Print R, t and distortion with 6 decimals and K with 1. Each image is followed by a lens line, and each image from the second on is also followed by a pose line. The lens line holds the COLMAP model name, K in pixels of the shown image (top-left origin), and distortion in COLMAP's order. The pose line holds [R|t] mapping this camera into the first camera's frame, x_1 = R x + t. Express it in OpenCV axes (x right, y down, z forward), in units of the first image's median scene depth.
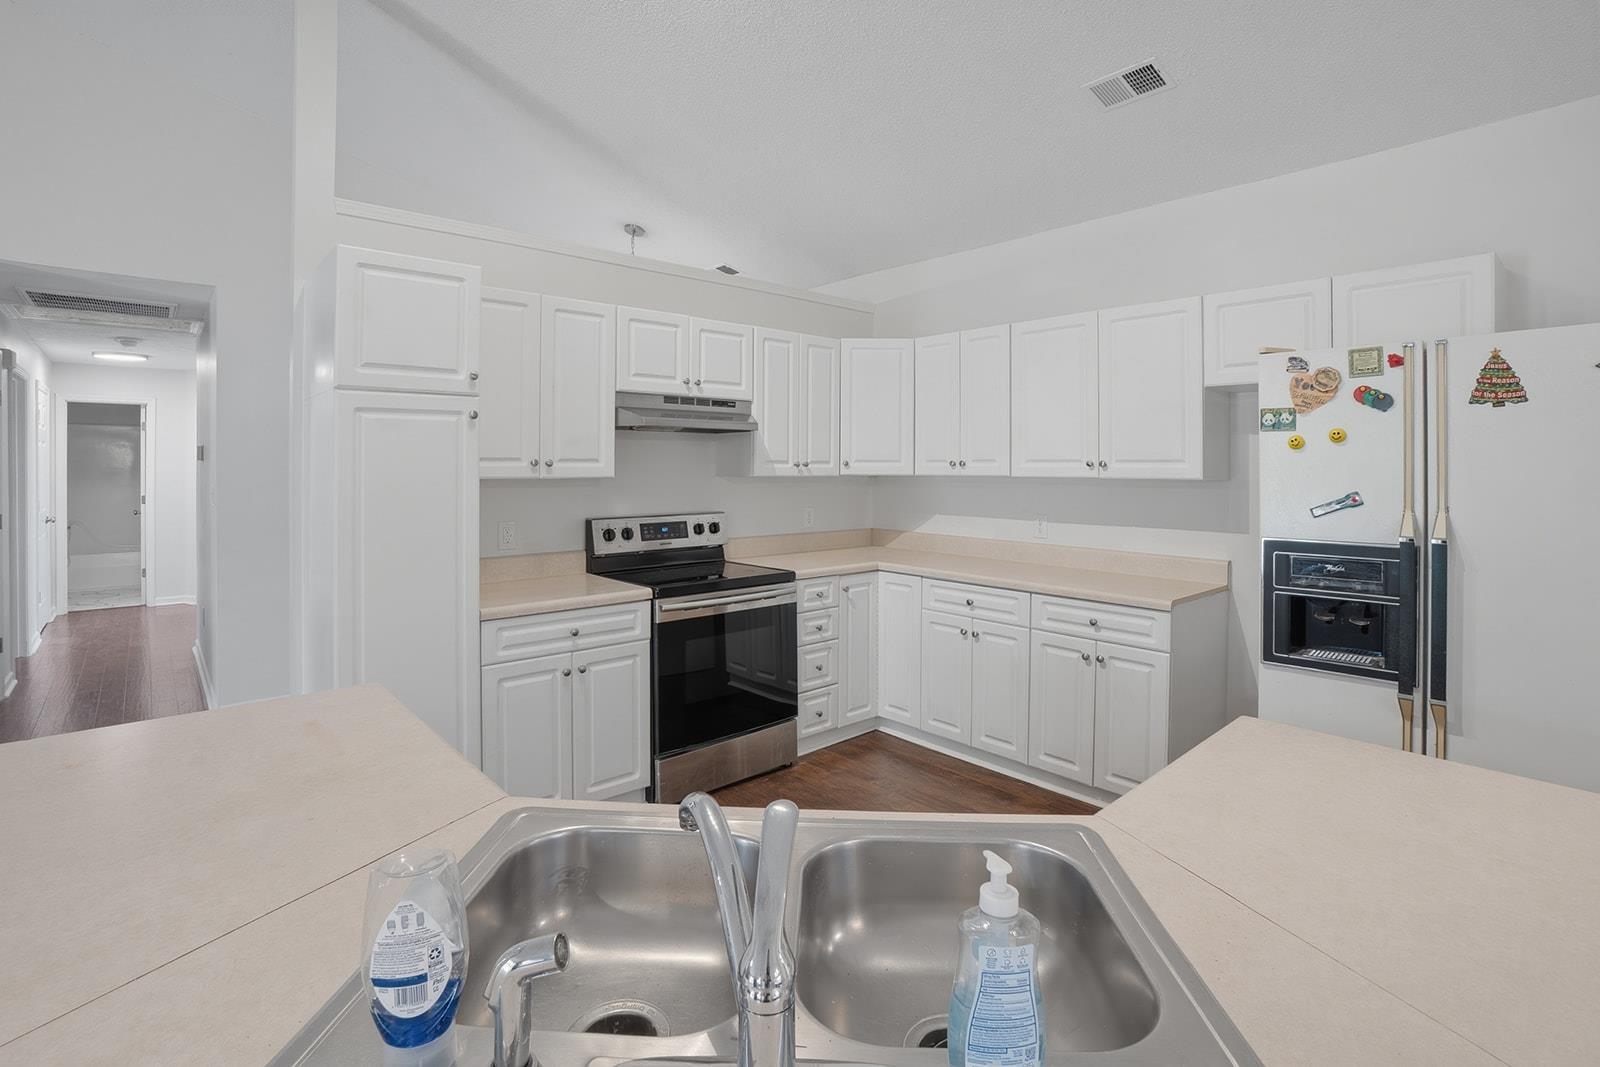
lens RADIAL K [[767.5, 0, 799.7], [0, 767.5, 459.8], [0, 0, 1]] dist [-0.002378, -0.000563]
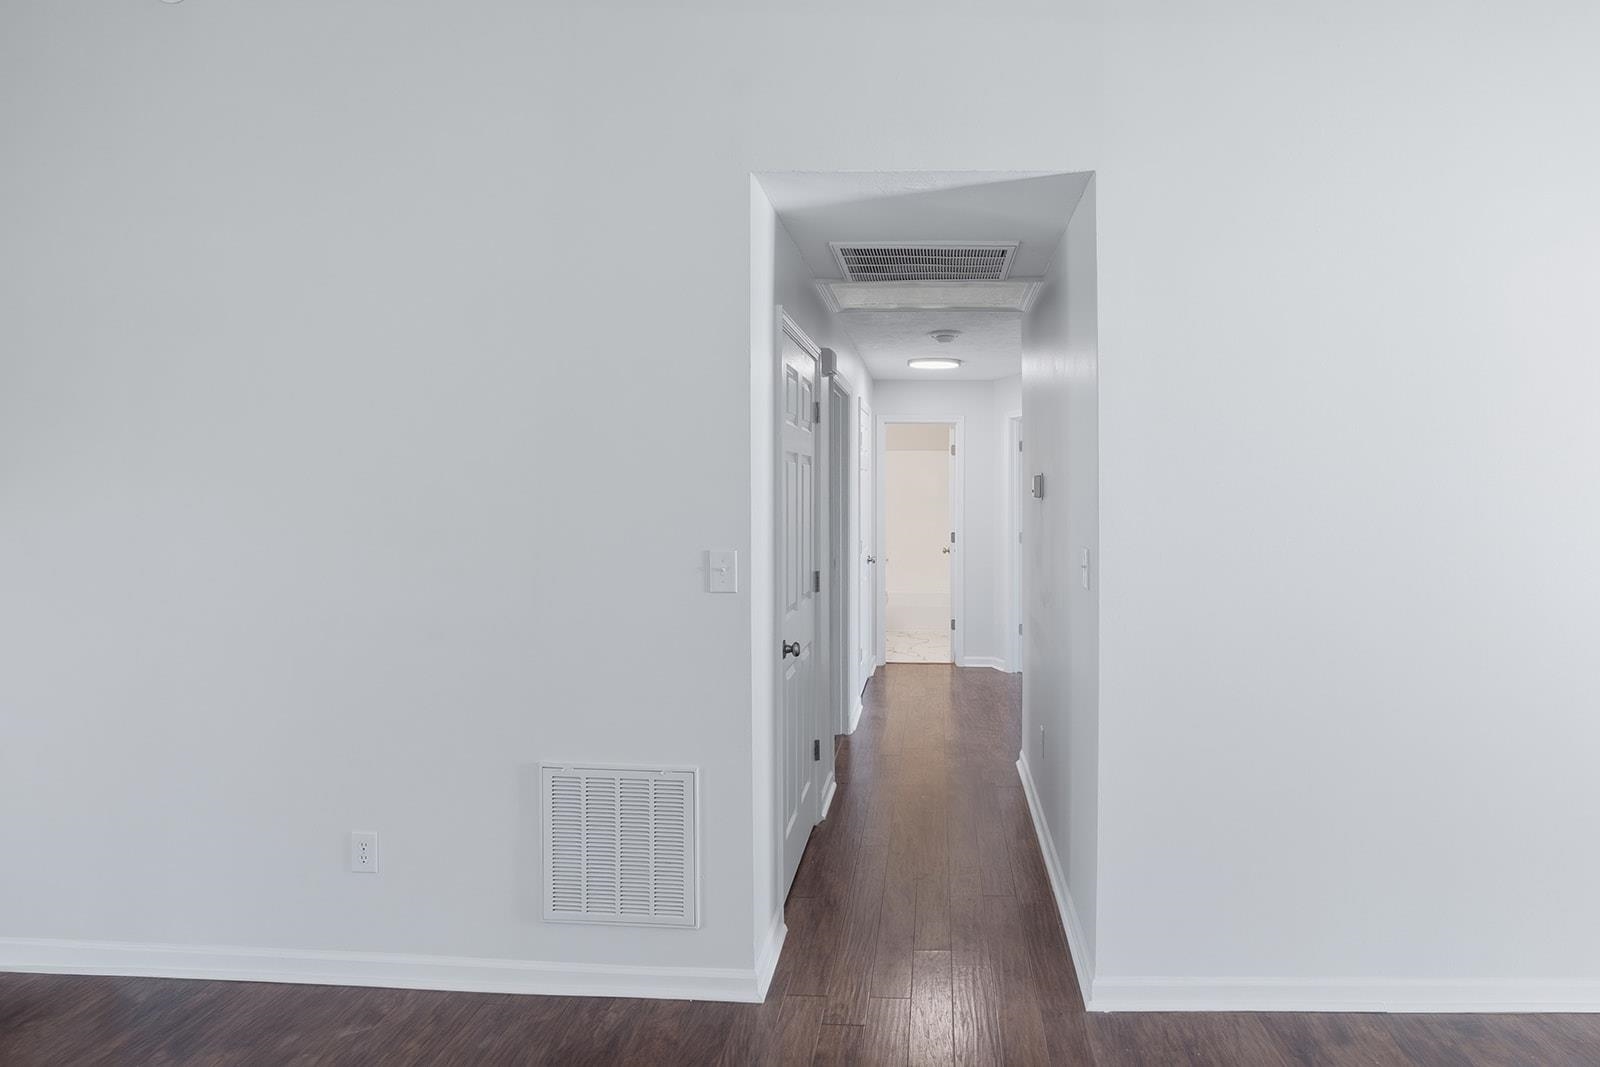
lens RADIAL K [[719.1, 0, 801.7], [0, 719.1, 477.2], [0, 0, 1]] dist [-0.000174, -0.000058]
pose [[0.635630, -0.000683, -0.771994, -0.487073], [-0.002816, 0.999991, -0.003203, -0.014886], [0.771989, 0.004210, 0.635622, 0.512106]]
